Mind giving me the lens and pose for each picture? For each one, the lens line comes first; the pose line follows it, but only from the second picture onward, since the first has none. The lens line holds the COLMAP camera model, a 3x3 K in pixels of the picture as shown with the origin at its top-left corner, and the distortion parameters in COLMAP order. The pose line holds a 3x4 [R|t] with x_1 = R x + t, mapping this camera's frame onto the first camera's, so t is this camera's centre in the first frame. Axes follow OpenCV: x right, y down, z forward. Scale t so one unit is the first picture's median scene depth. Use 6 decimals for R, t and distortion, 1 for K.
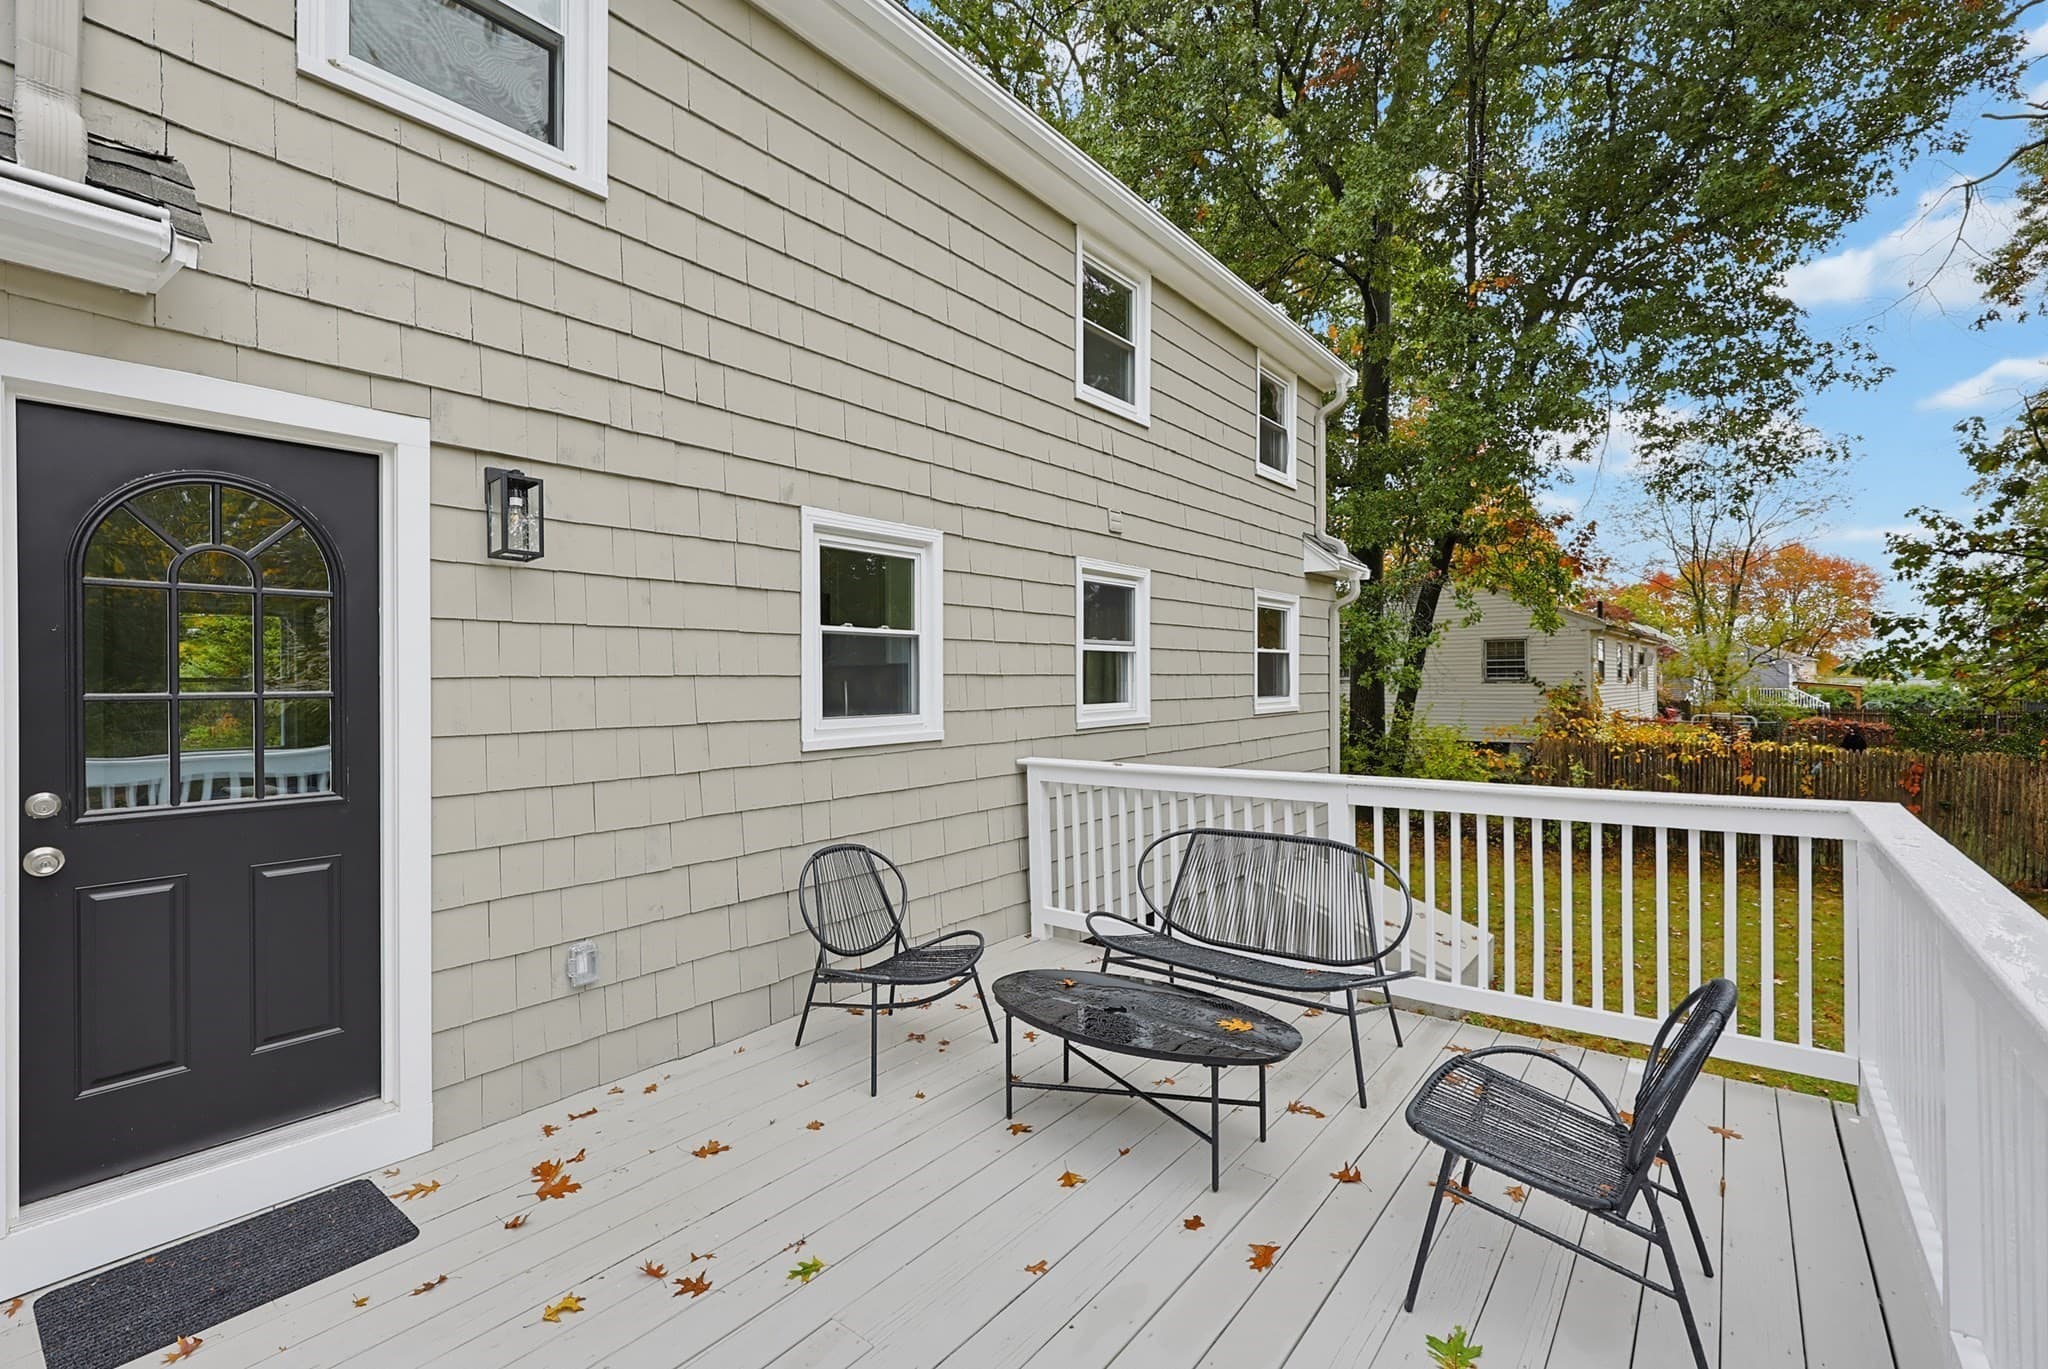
lens RADIAL K [[925.0, 0, 1017.4], [0, 925.0, 673.7], [0, 0, 1]] dist [0.001091, 0.000279]
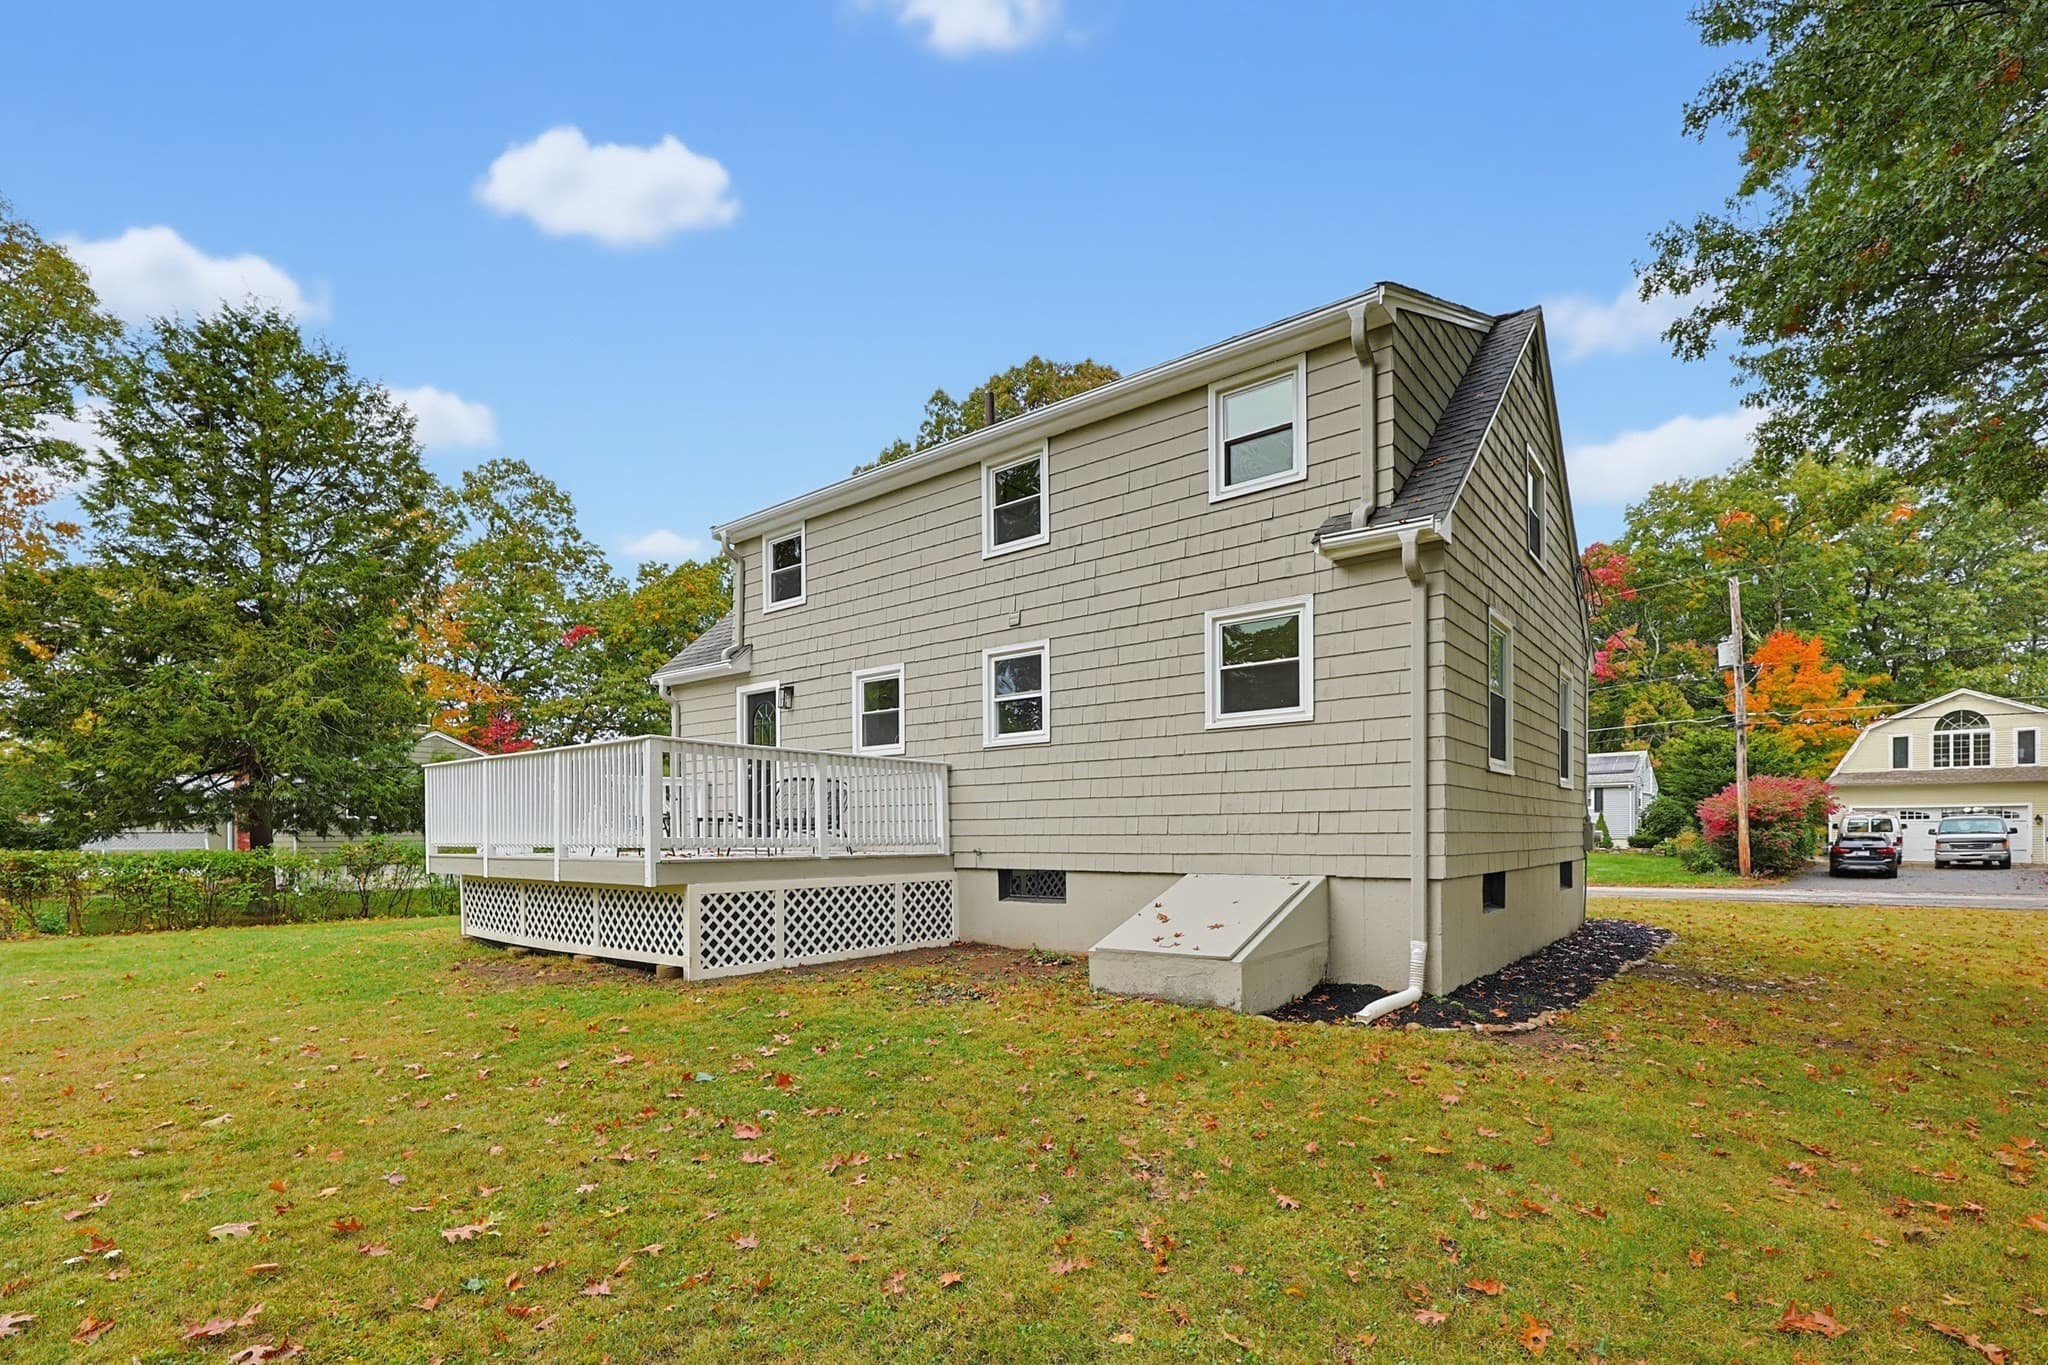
lens RADIAL K [[920.1, 0, 1022.7], [0, 920.1, 835.8], [0, 0, 1]] dist [-0.017272, -0.000139]
pose [[-0.005324, 0.008592, -0.999949, 2.192382], [0.012343, 0.999887, 0.008526, 0.258566], [0.999910, -0.012297, -0.005429, 1.301409]]
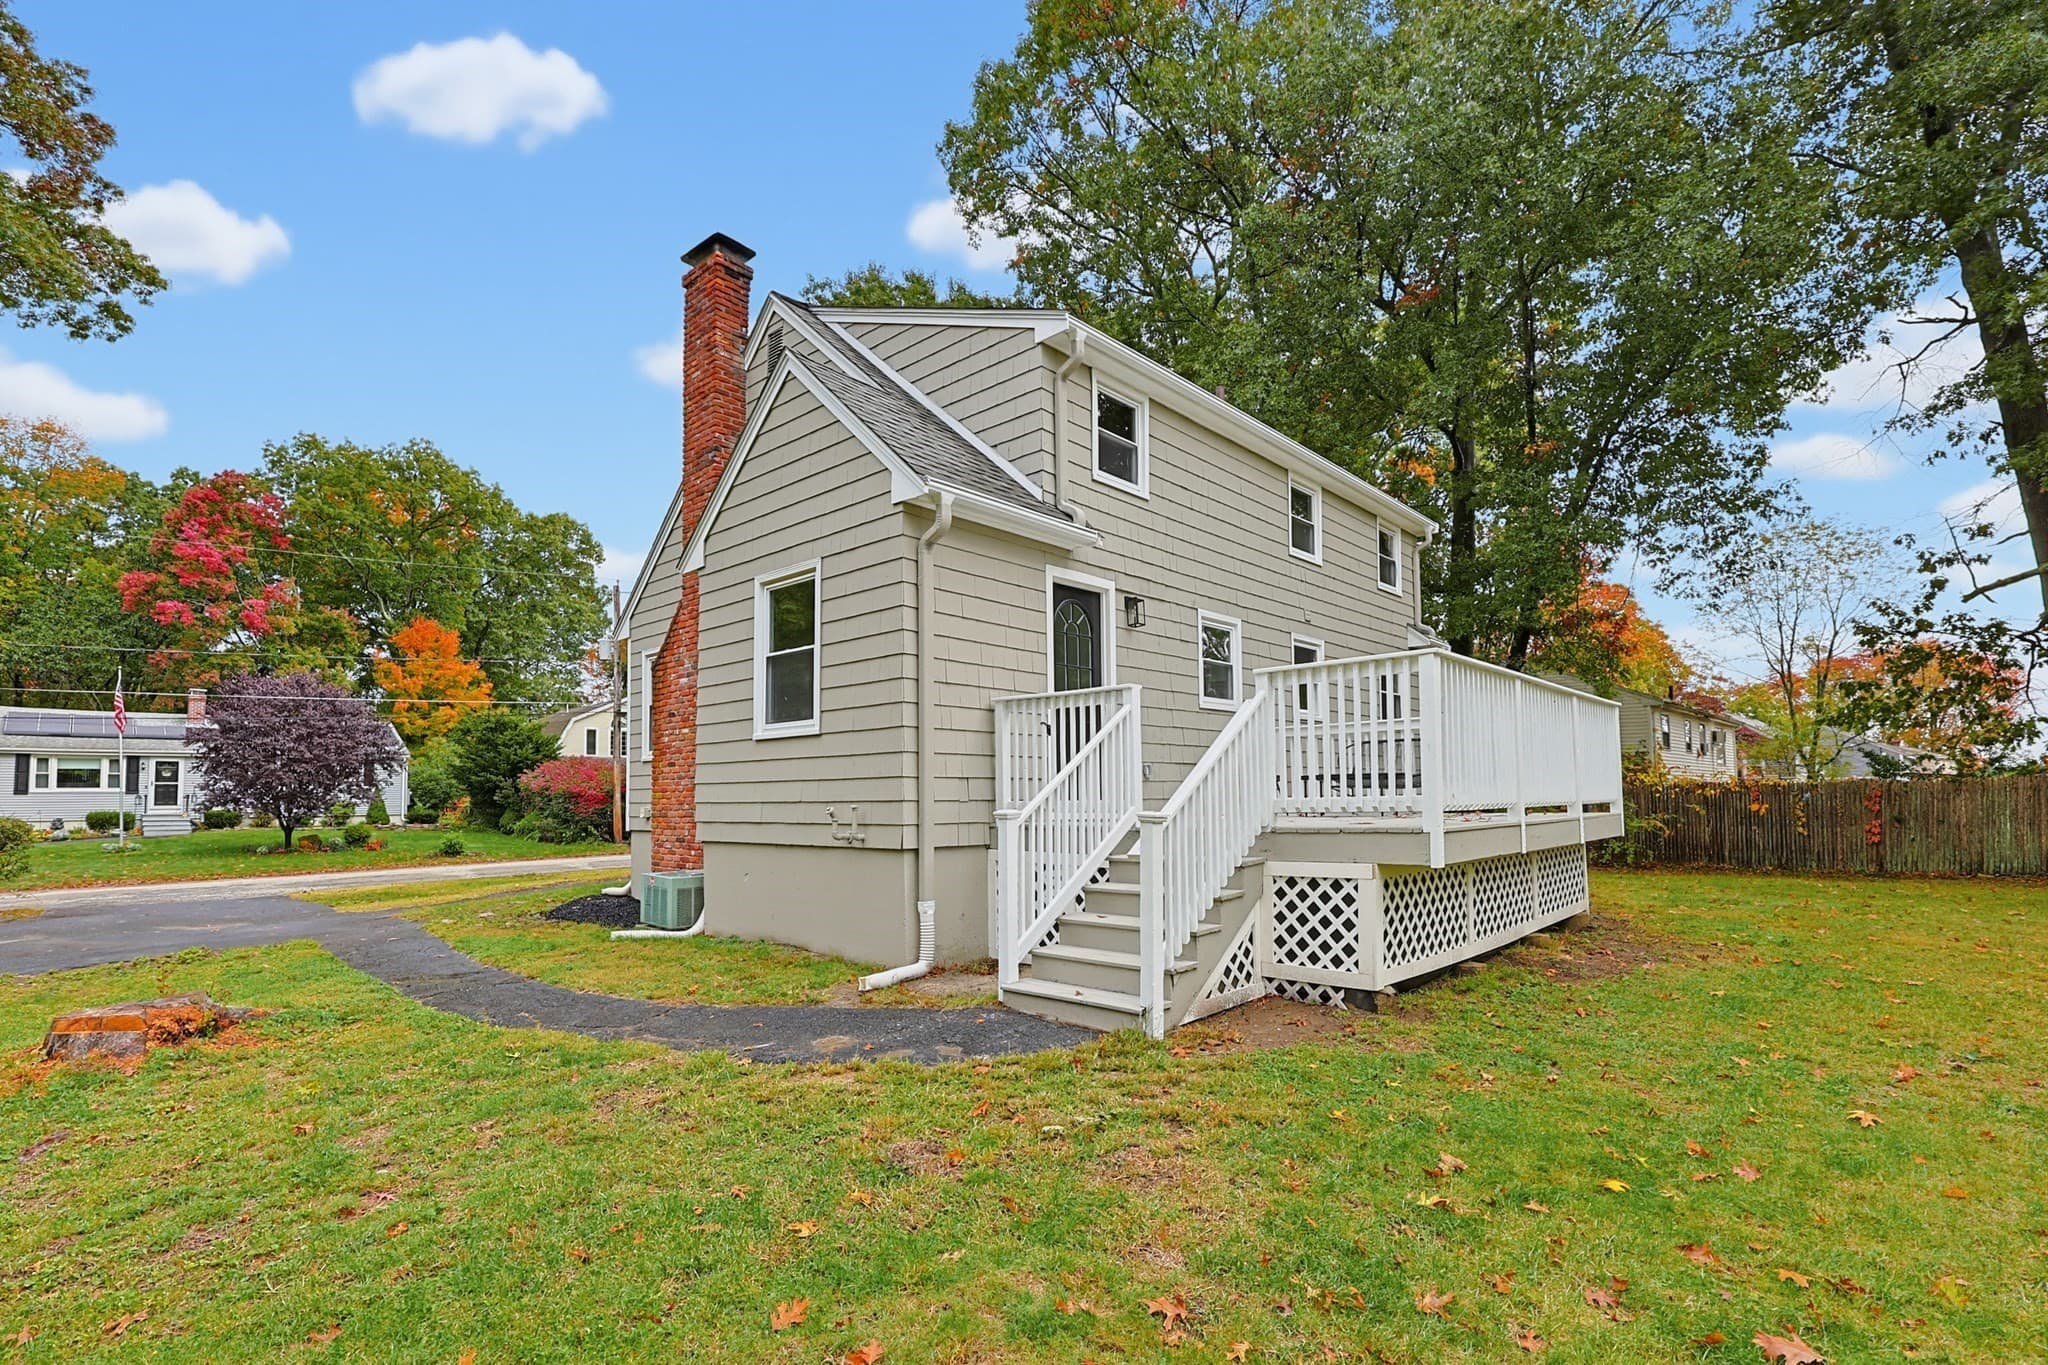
lens RADIAL K [[961.1, 0, 1047.5], [0, 961.1, 750.9], [0, 0, 1]] dist [-0.003215, -0.000279]
pose [[0.997939, -0.010712, -0.063276, -0.404594], [0.008070, 0.999091, -0.041866, 0.257231], [0.063667, 0.041269, 0.997118, -1.332158]]
